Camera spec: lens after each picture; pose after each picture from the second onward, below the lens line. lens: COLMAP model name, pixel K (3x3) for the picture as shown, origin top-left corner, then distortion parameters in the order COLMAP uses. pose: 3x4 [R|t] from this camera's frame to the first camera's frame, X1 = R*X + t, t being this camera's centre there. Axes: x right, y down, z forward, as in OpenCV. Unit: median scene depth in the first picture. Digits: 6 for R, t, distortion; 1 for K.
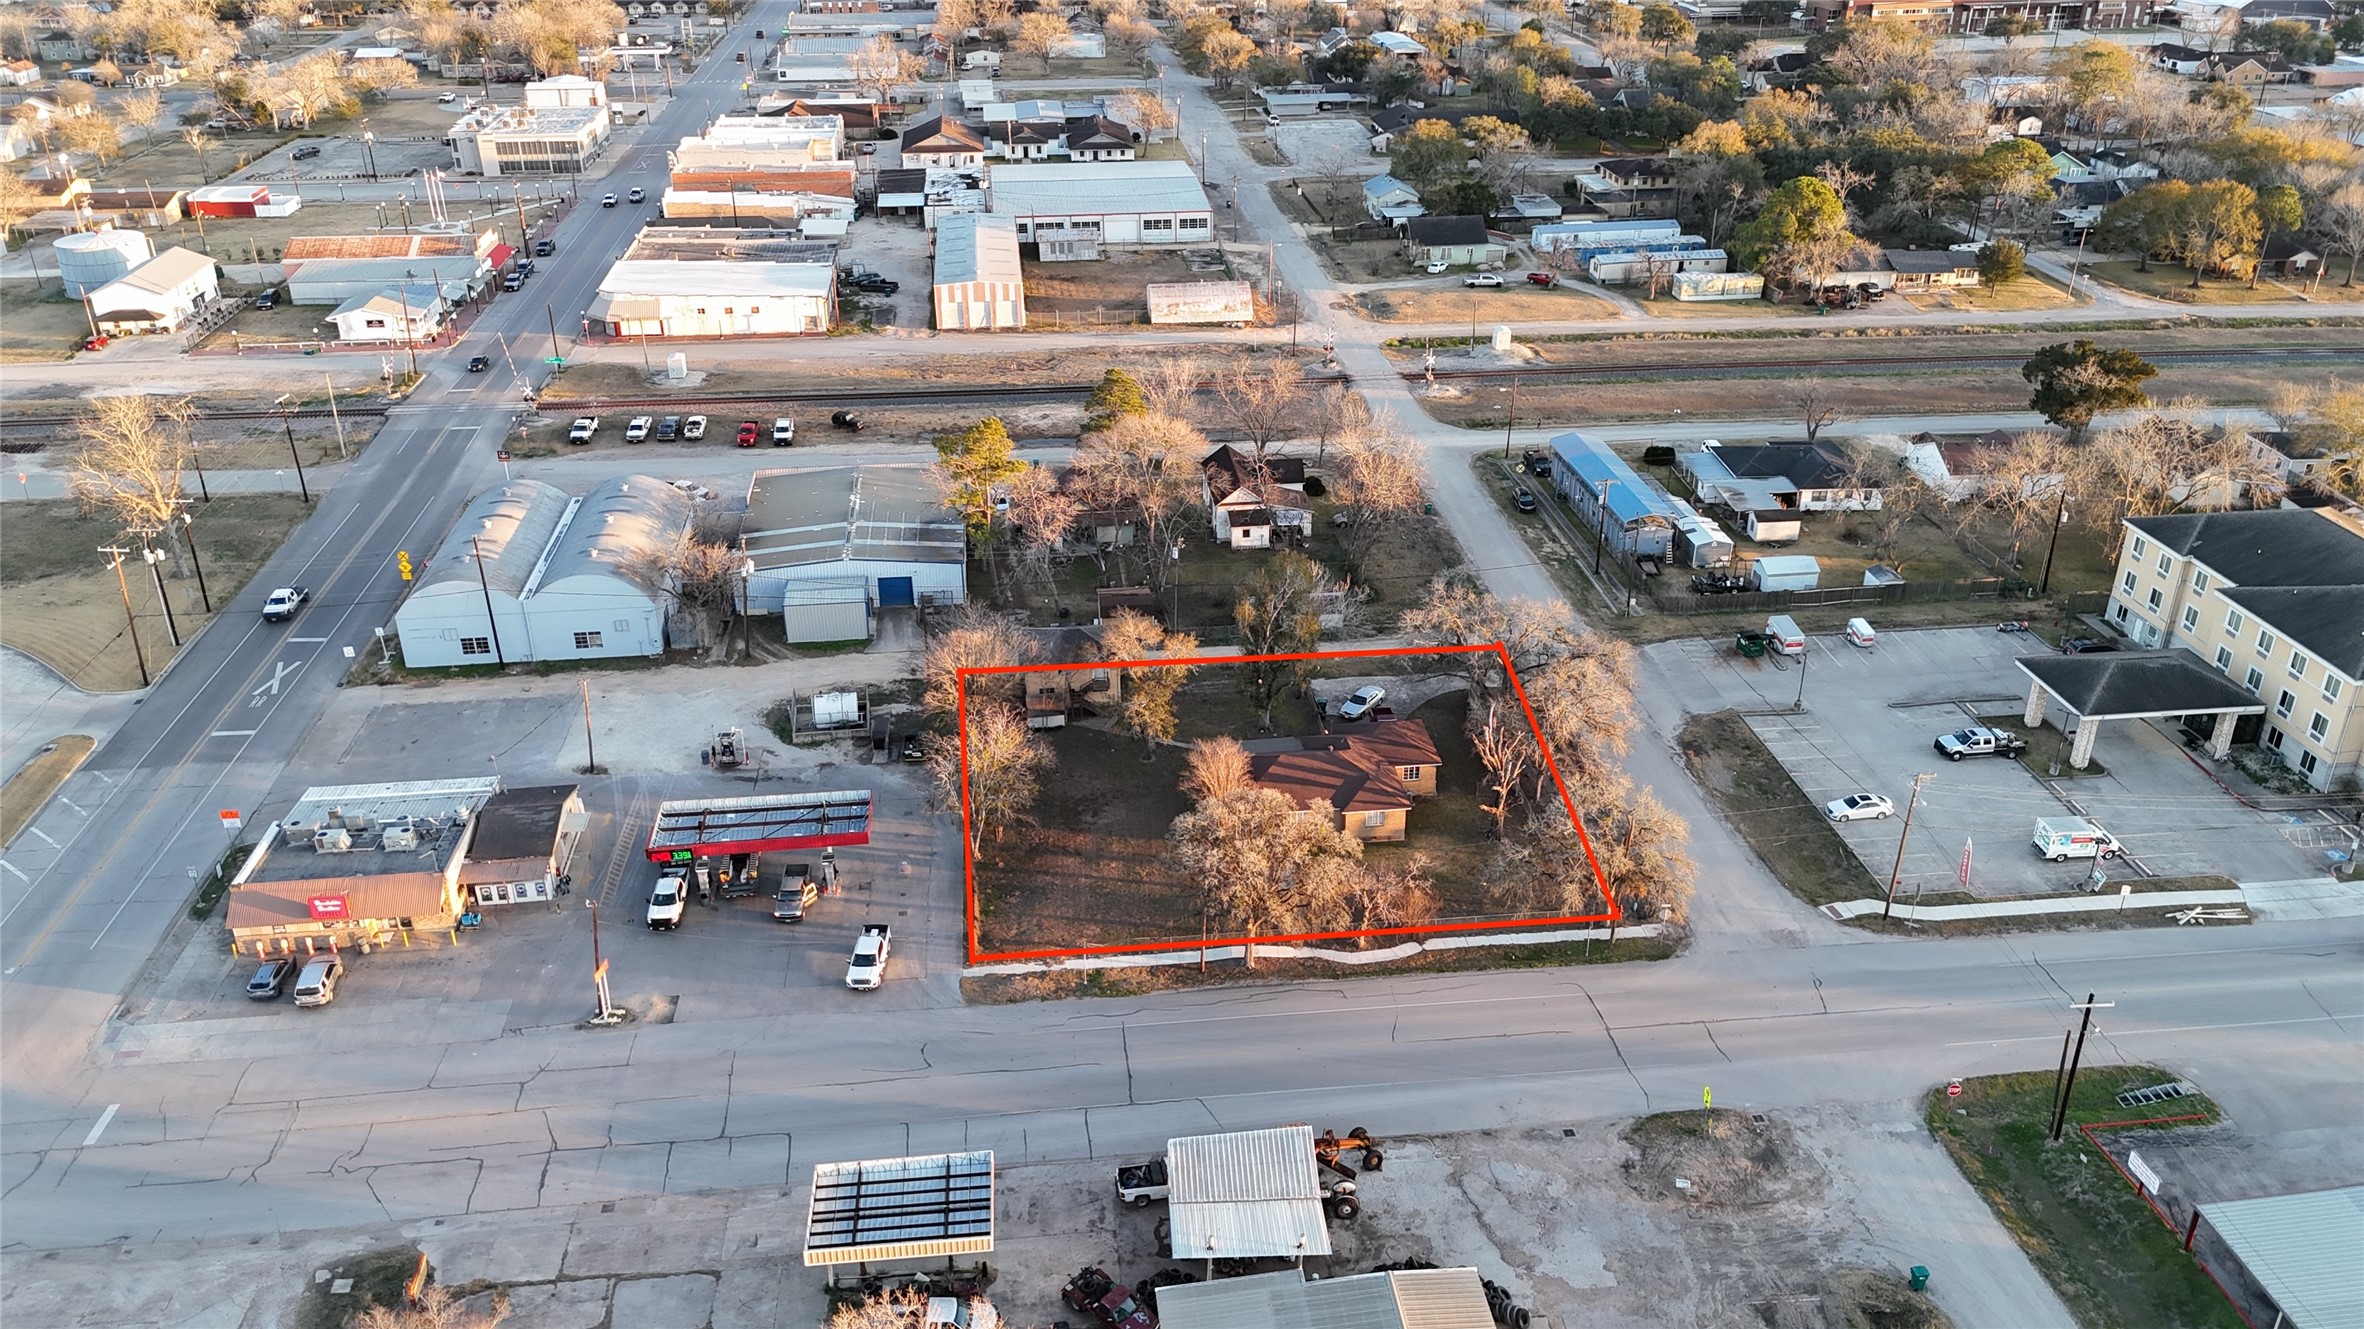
lens RADIAL K [[1792.4, 0, 1182.0], [0, 1792.4, 664.5], [0, 0, 1]] dist [0.072965, -0.065734]
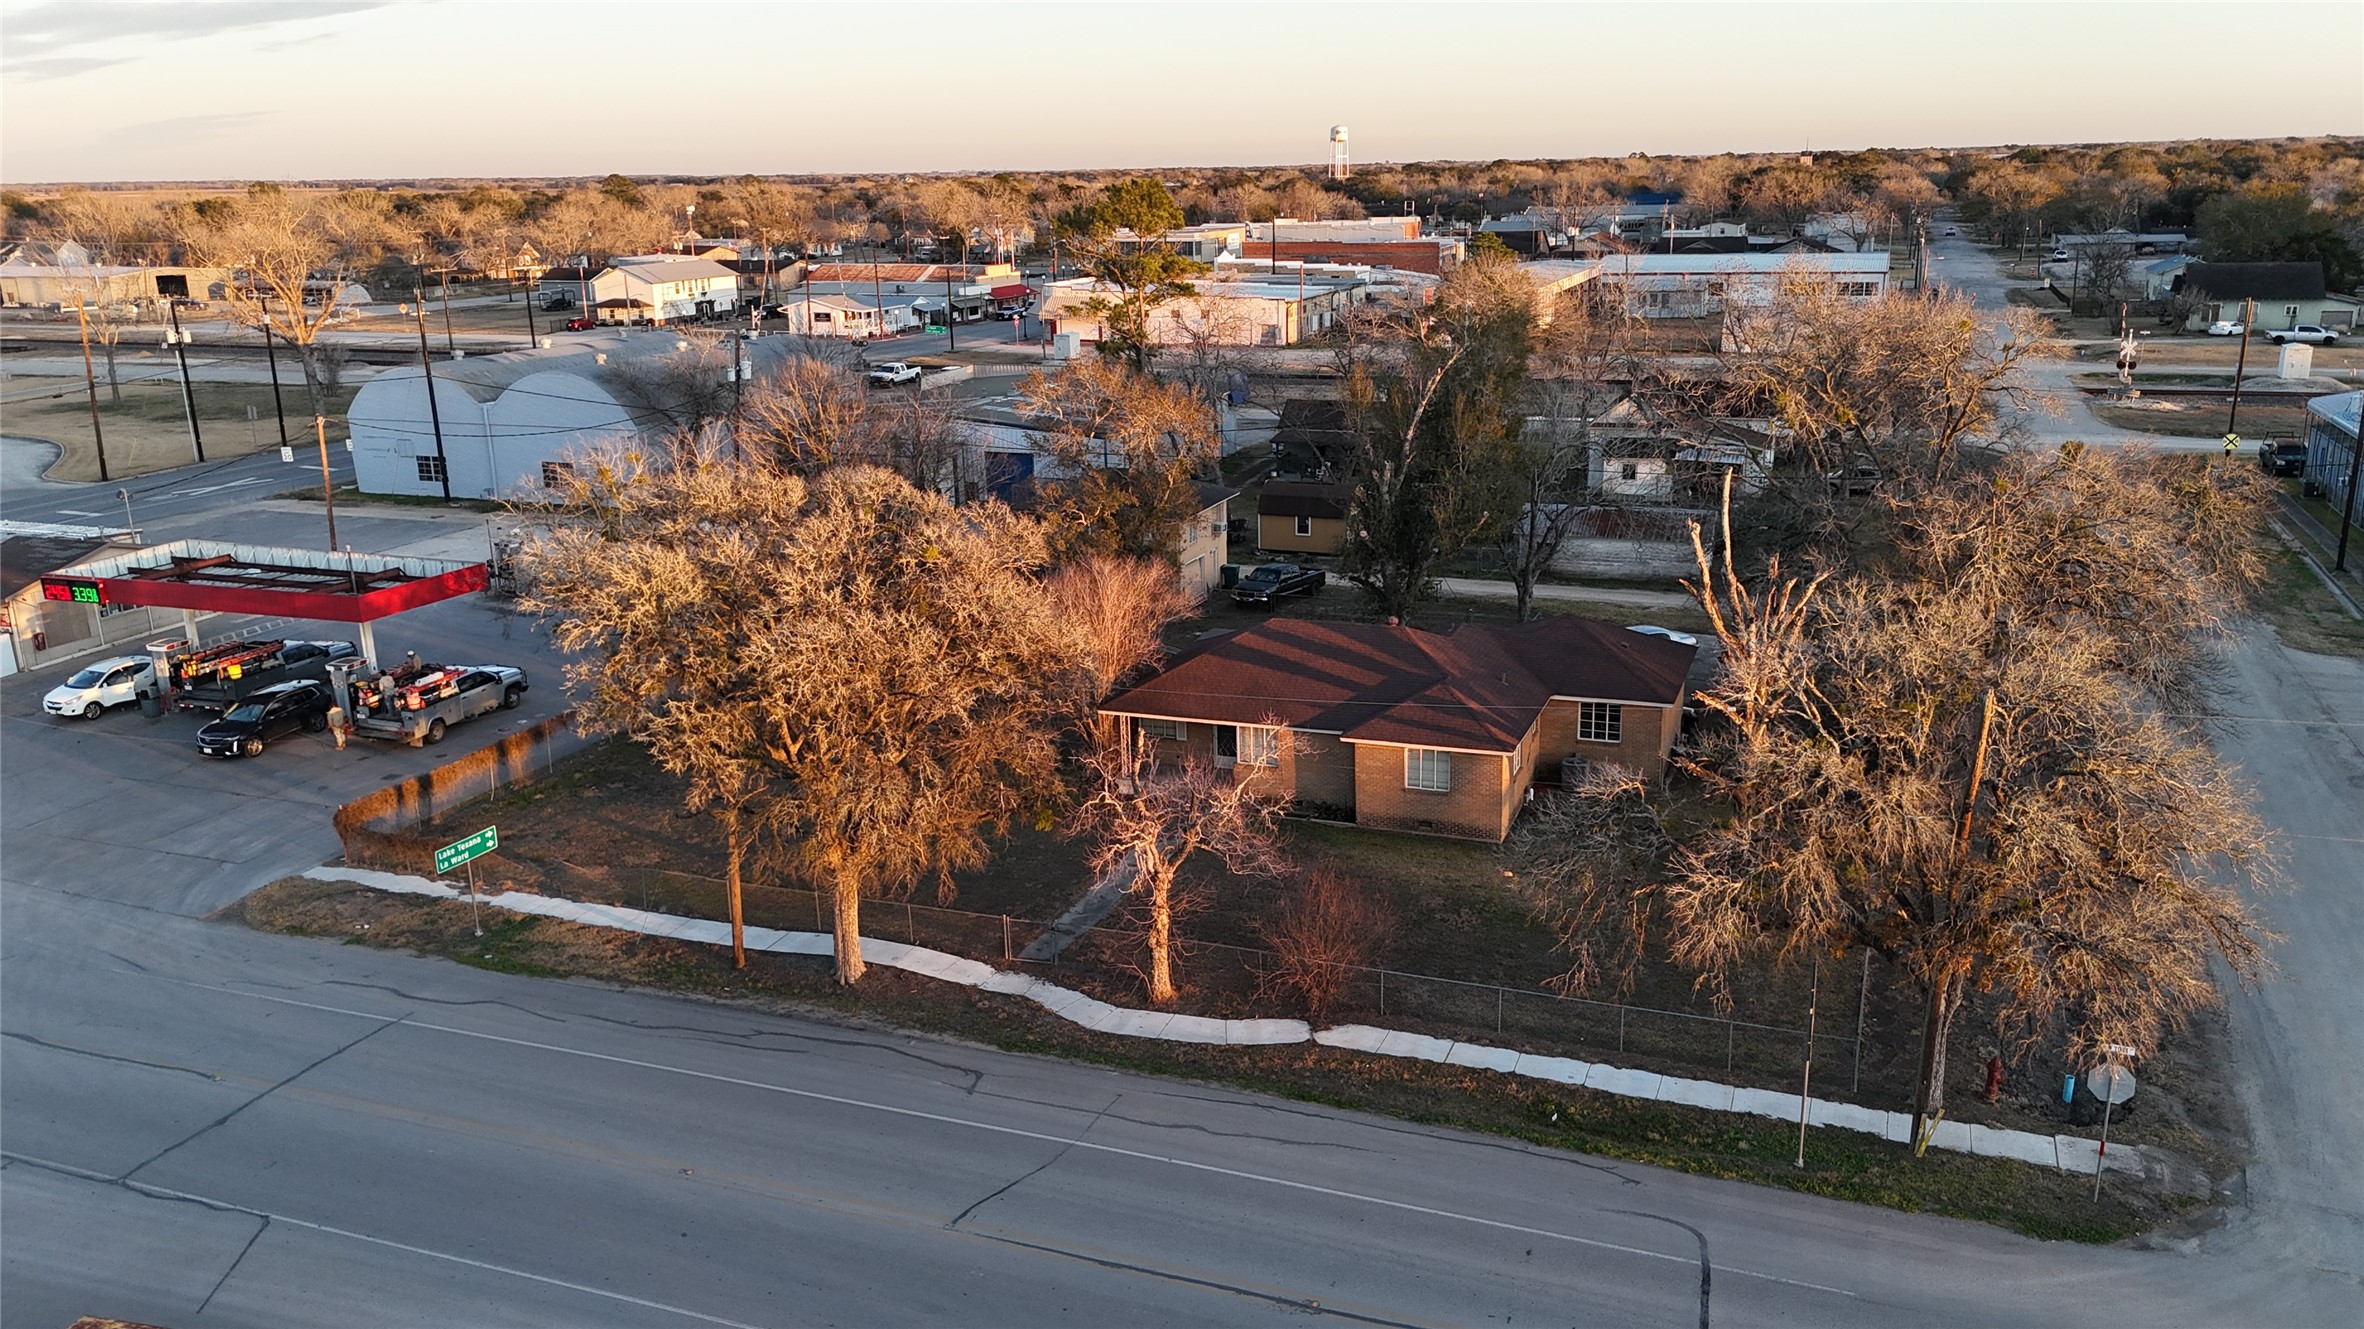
lens RADIAL K [[1792.4, 0, 1182.0], [0, 1792.4, 664.5], [0, 0, 1]] dist [0.072965, -0.065734]
pose [[0.891412, 0.112007, -0.439134, 0.196675], [-0.190343, 0.971901, -0.138486, 0.109117], [0.411283, 0.207035, 0.887684, 0.520174]]
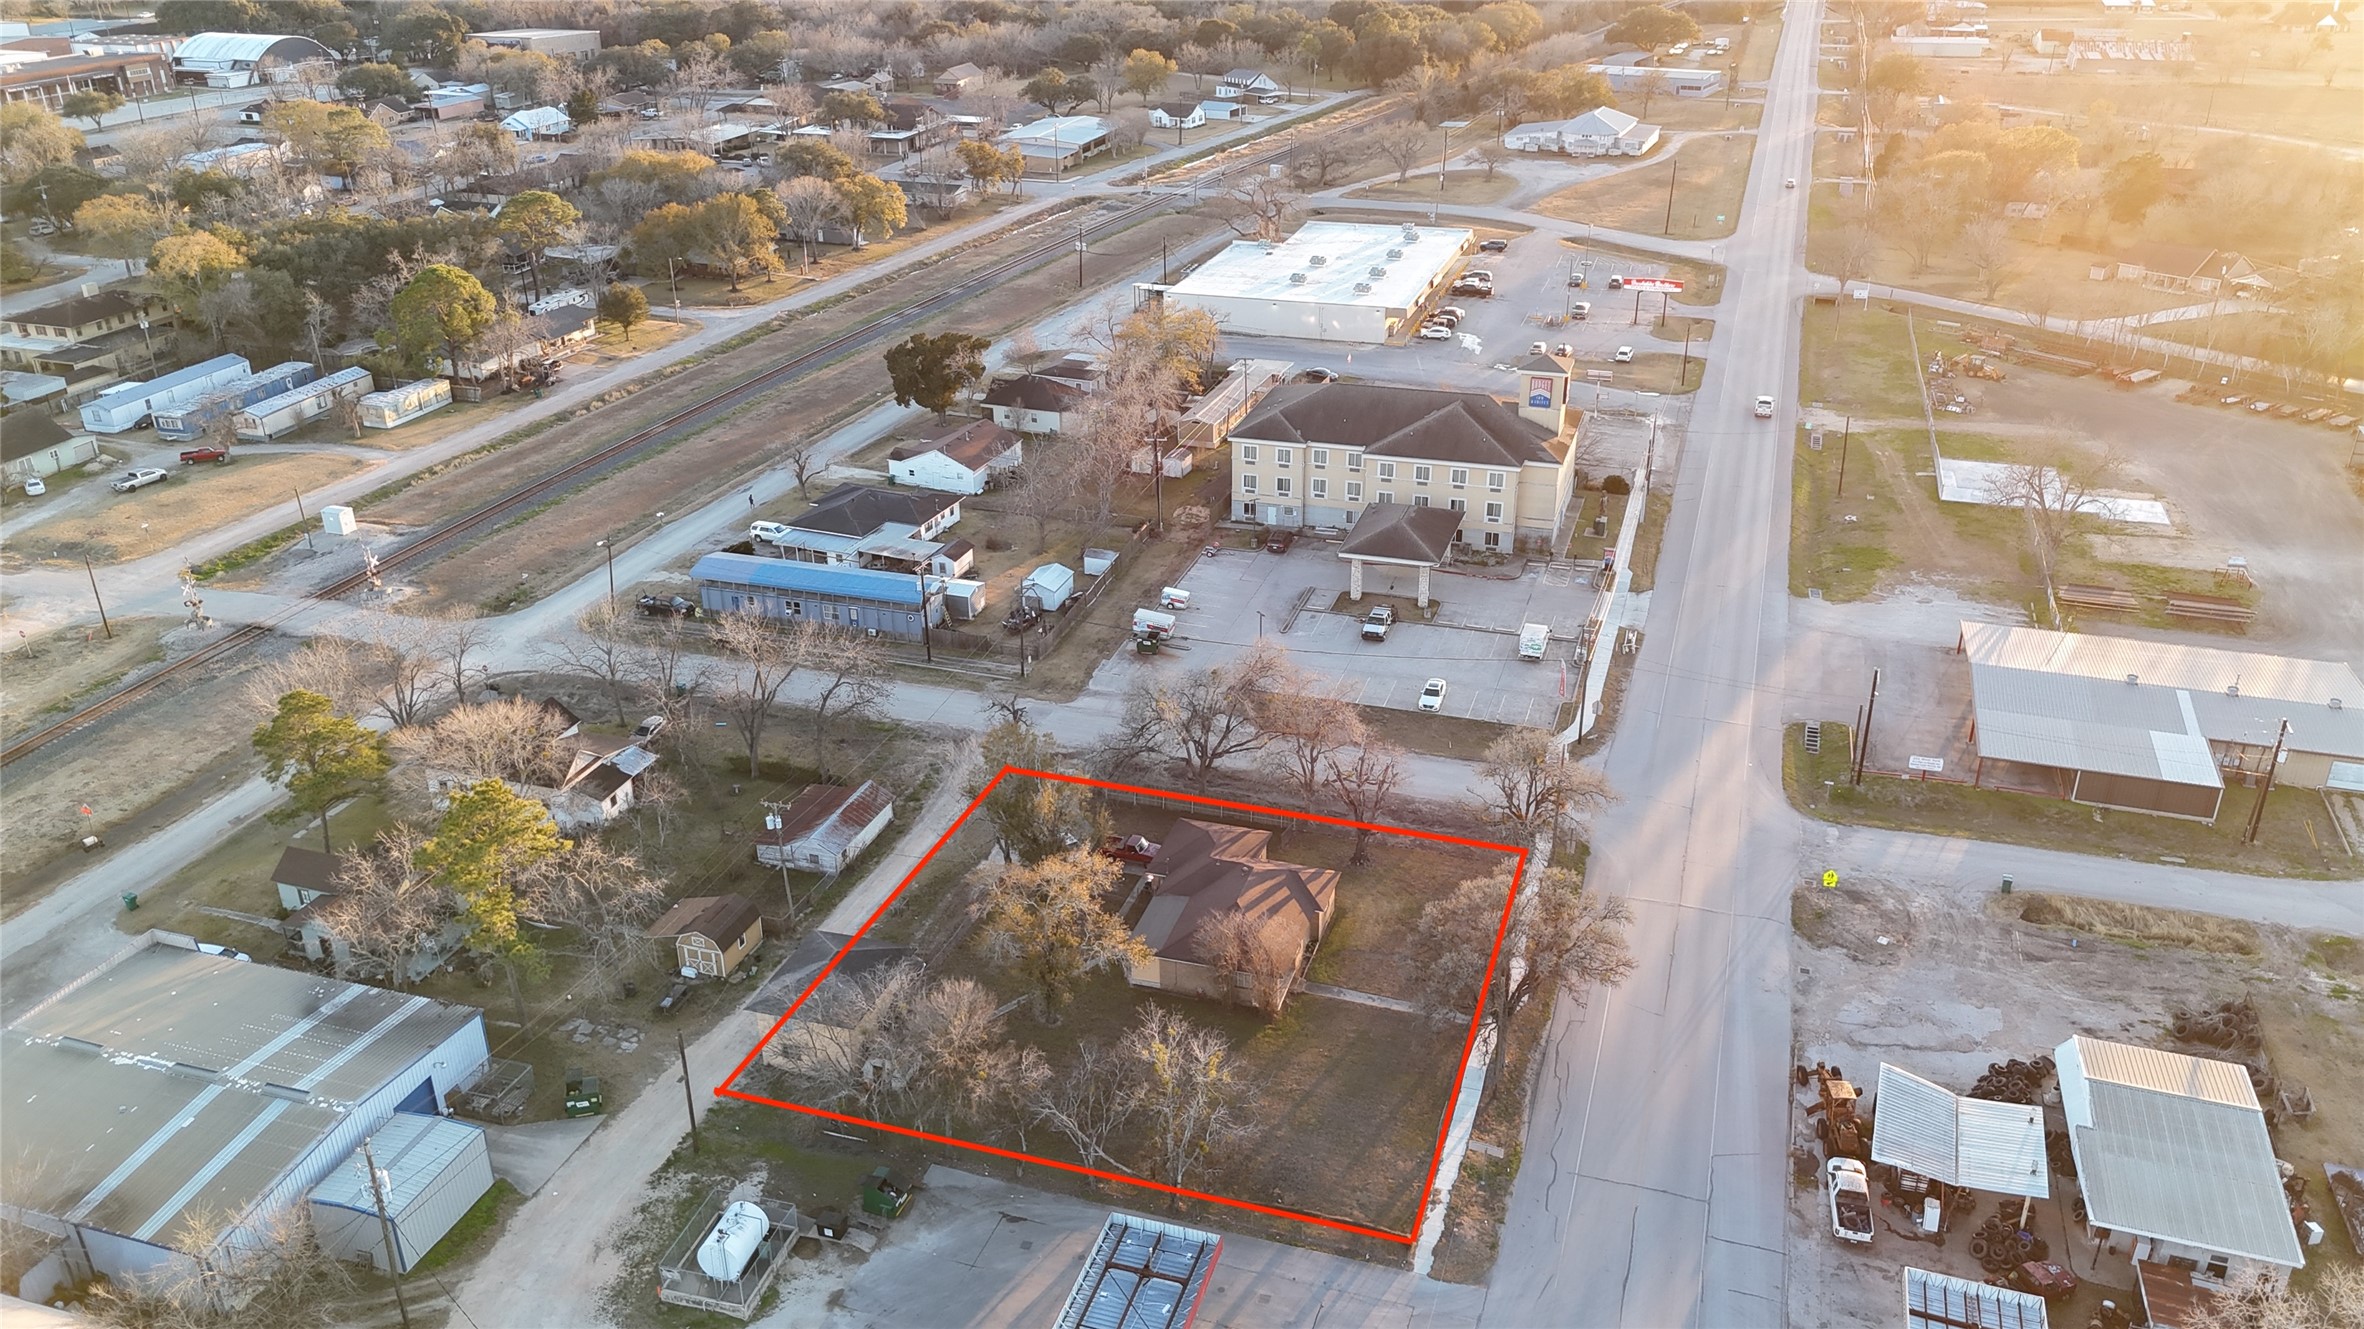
lens RADIAL K [[1792.4, 0, 1182.0], [0, 1792.4, 664.5], [0, 0, 1]] dist [0.072965, -0.065734]
pose [[0.397163, -0.389933, 0.830791, -0.558709], [0.412384, 0.884538, 0.218017, -0.223060], [-0.819878, 0.256017, 0.512108, 0.457807]]
